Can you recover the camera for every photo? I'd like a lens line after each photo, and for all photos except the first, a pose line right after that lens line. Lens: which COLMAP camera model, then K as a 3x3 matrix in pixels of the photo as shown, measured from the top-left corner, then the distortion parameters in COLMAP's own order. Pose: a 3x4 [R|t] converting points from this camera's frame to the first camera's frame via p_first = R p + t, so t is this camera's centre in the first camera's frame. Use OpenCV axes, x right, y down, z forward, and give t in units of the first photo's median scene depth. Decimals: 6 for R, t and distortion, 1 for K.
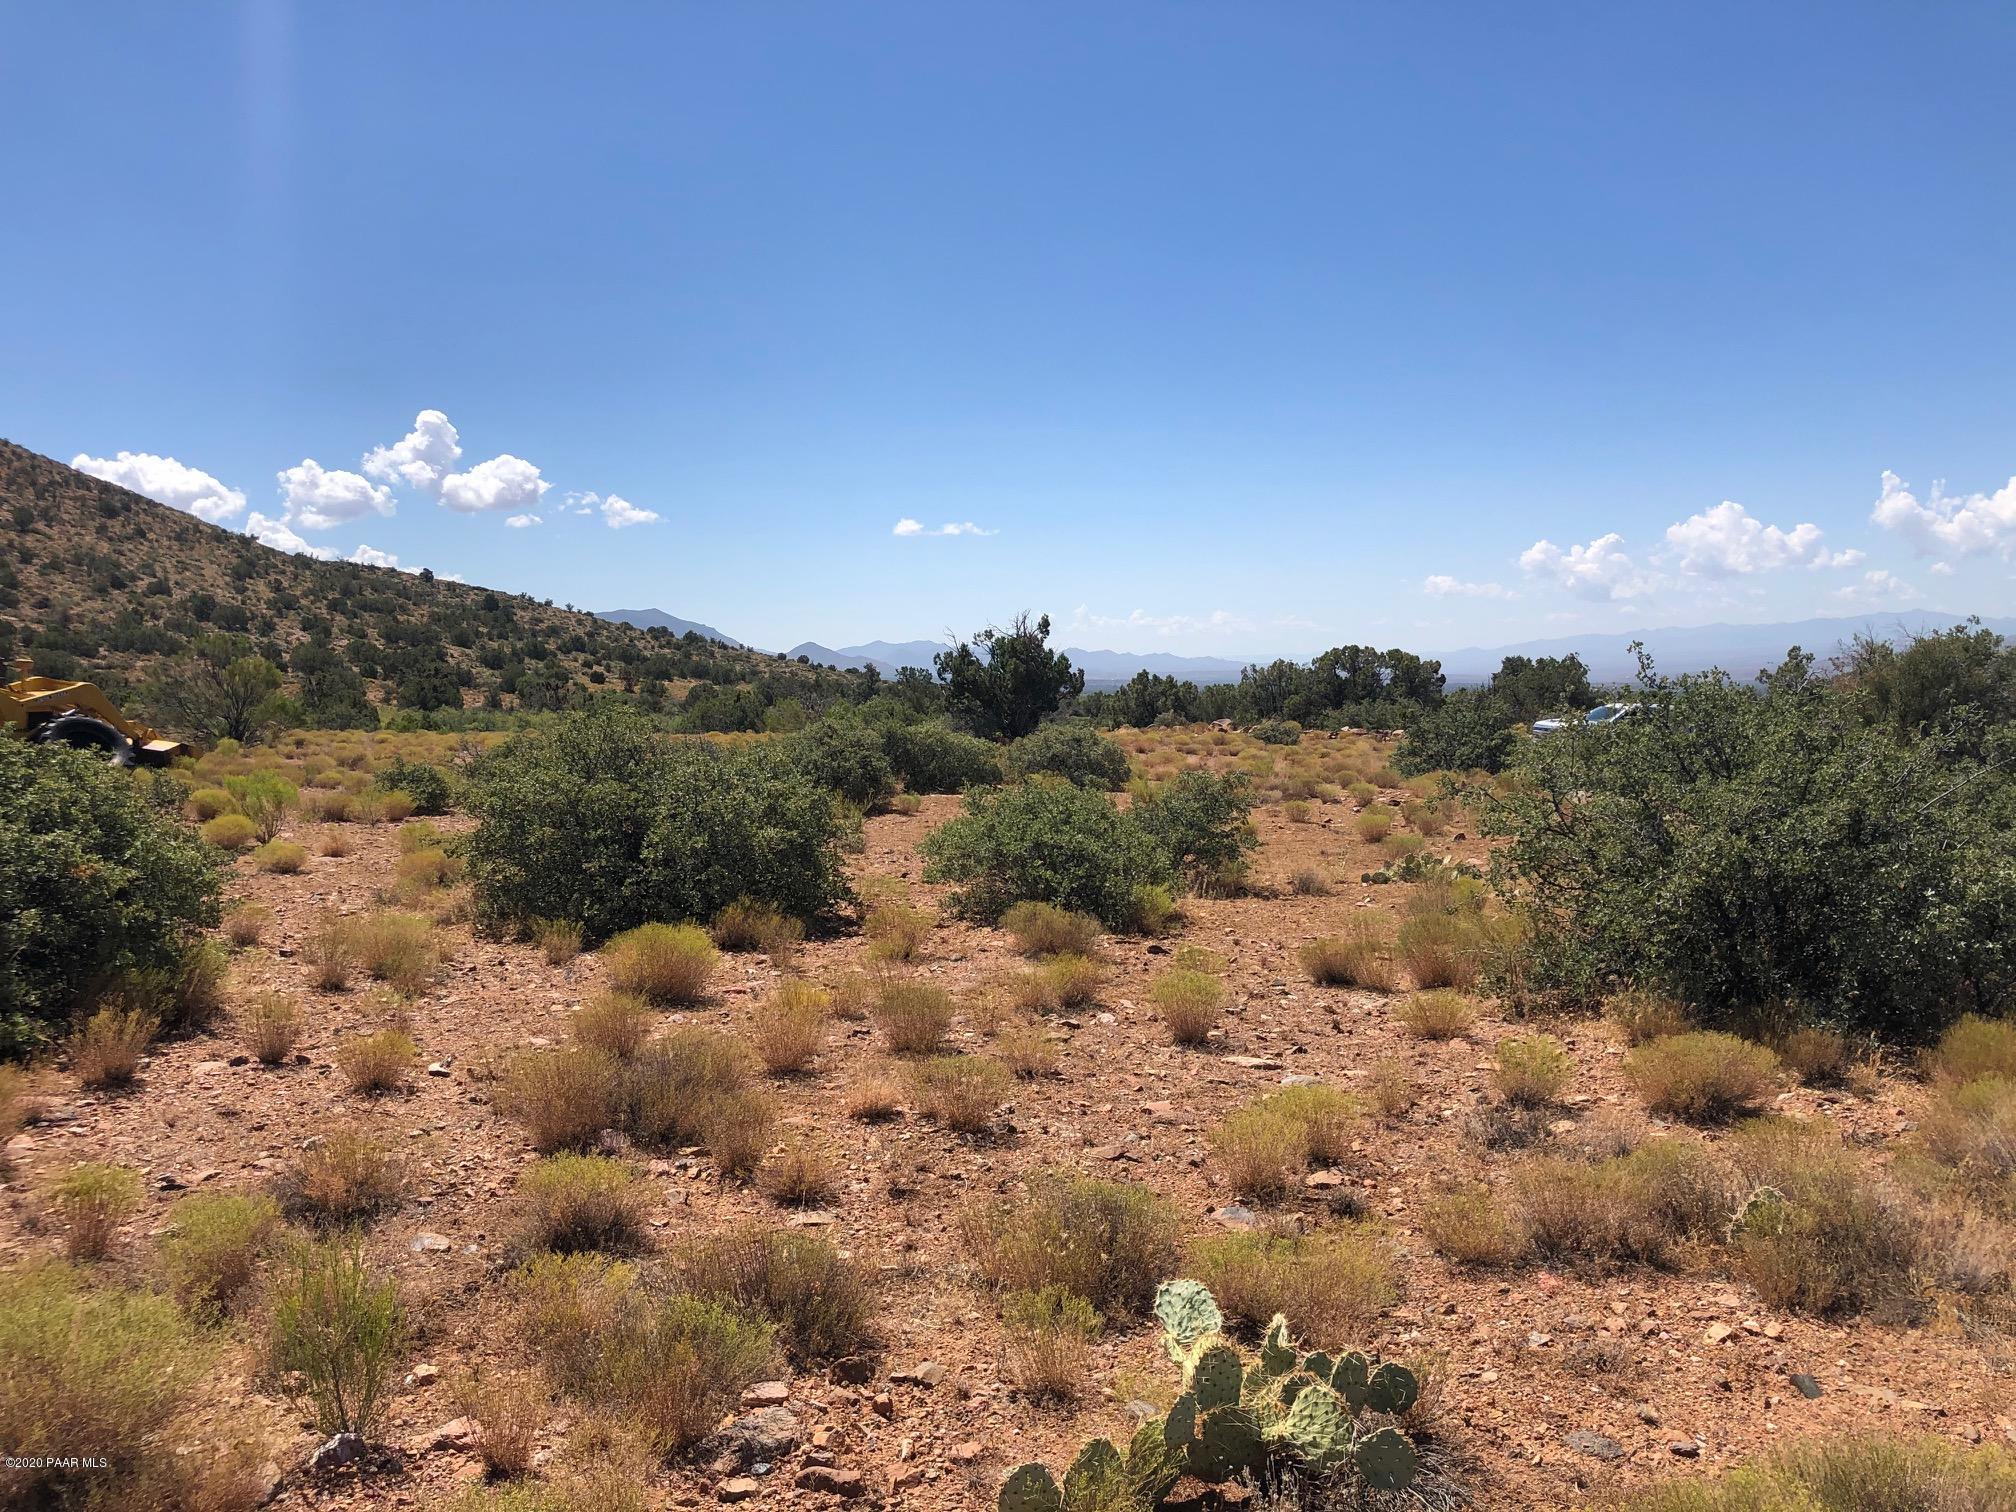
lens RADIAL K [[1658.6, 0, 1008.0], [0, 1658.6, 749.0], [0, 0, 1]] dist [0.006815, -0.011924]
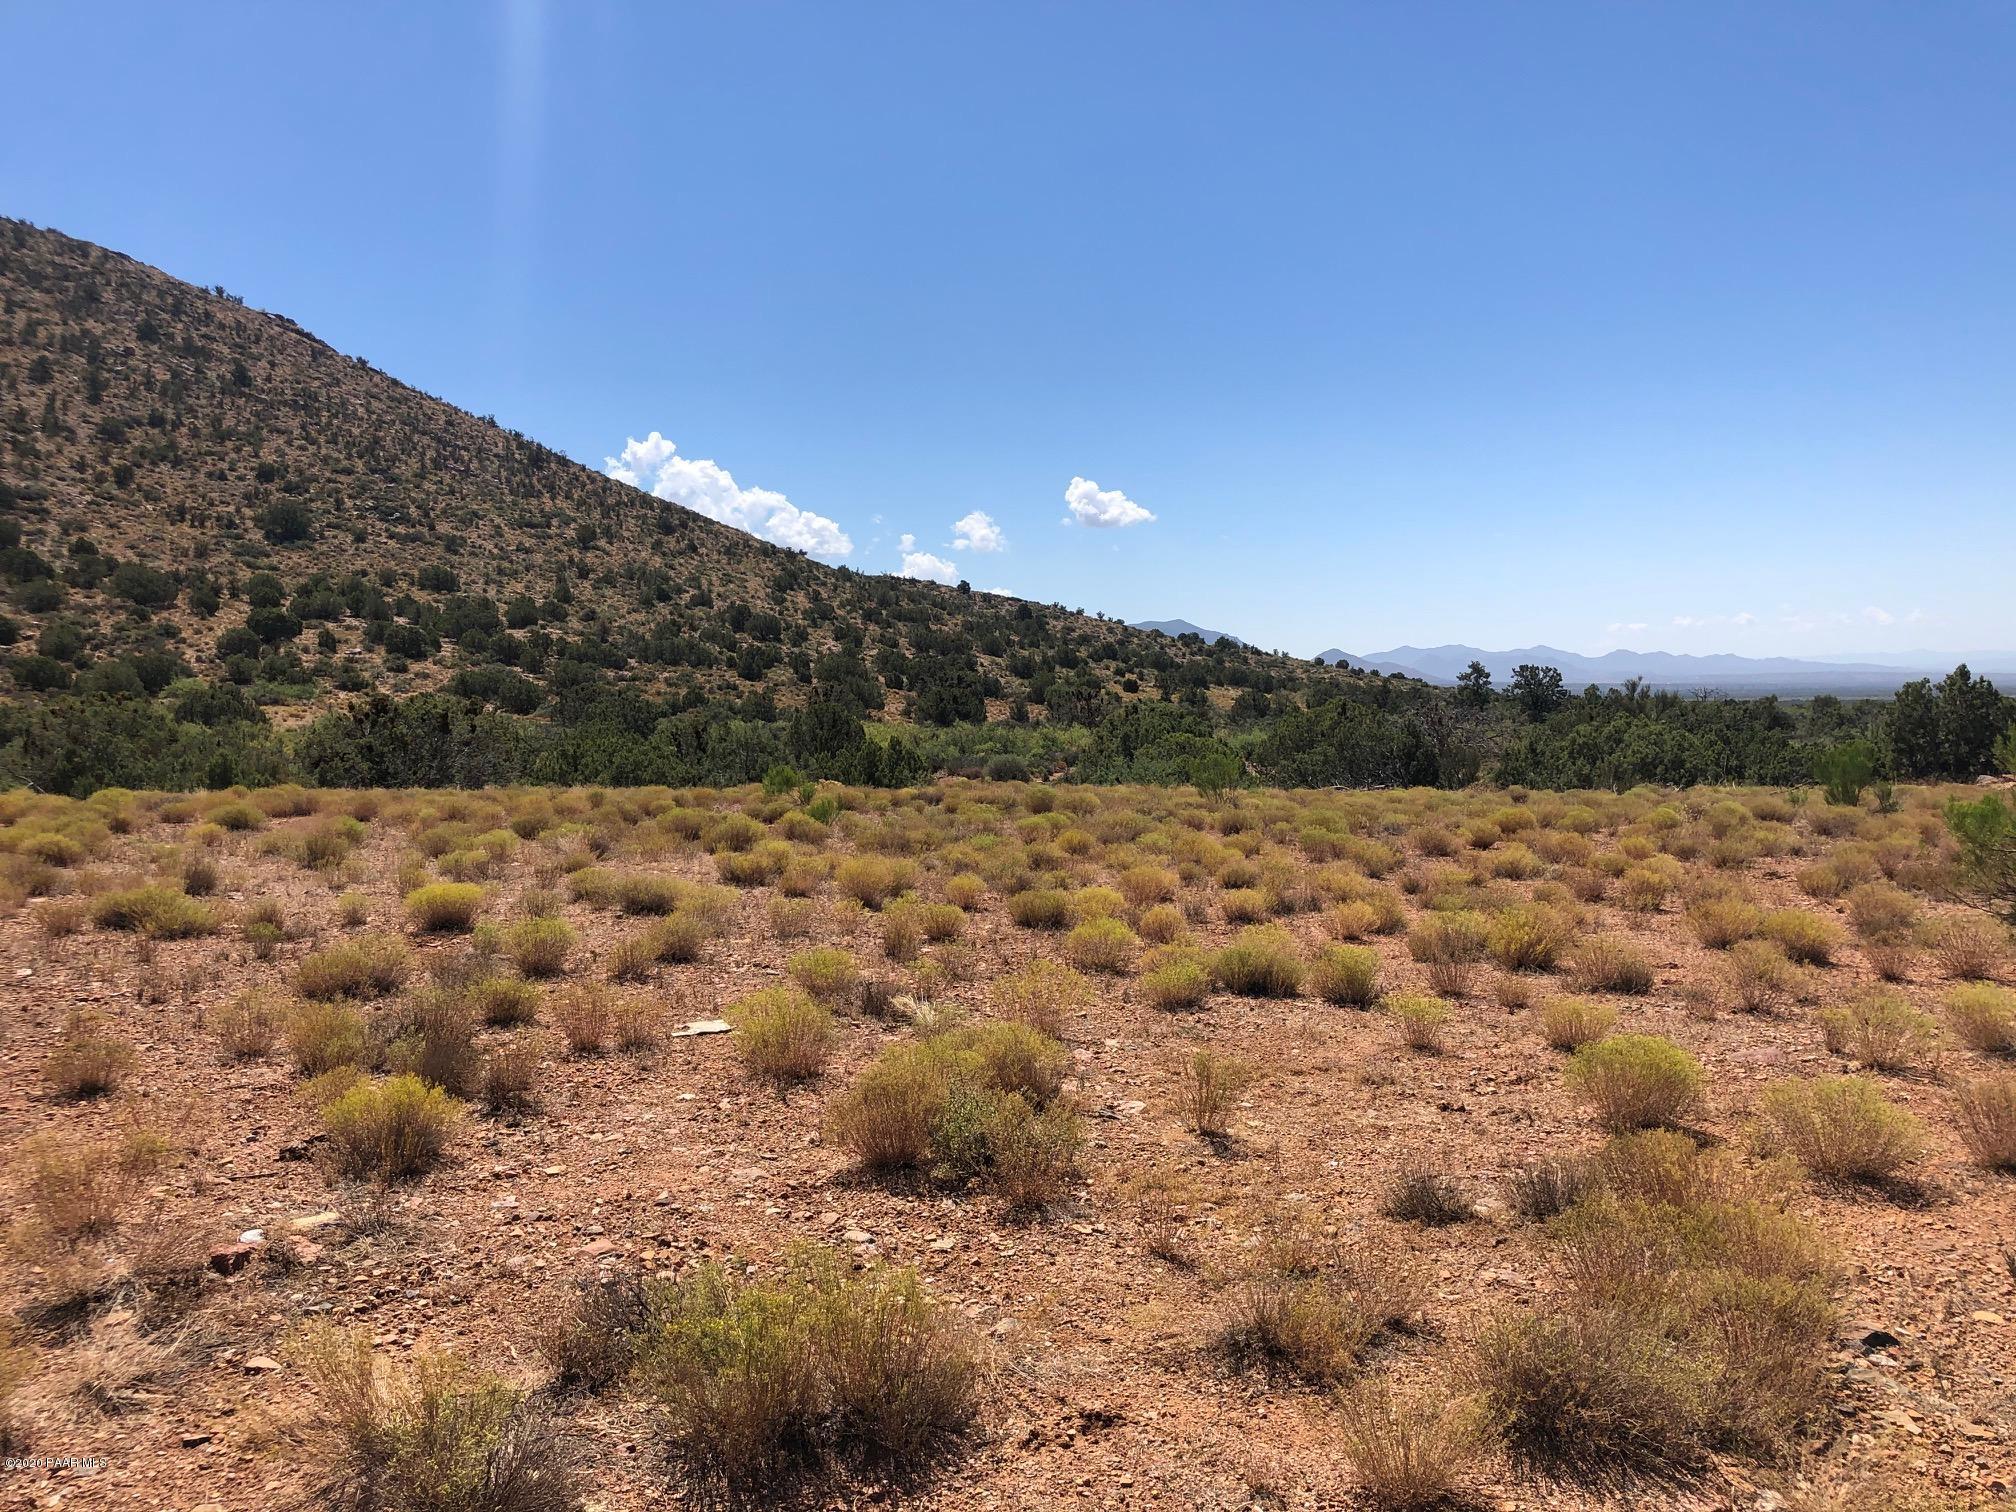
lens RADIAL K [[1658.6, 0, 1001.3], [0, 1658.6, 750.5], [0, 0, 1]] dist [0.006815, -0.011924]
pose [[0.950093, 0.002812, -0.311953, -0.026909], [-0.004024, 0.999987, -0.003240, -0.003792], [0.311940, 0.004333, 0.950092, 0.097499]]
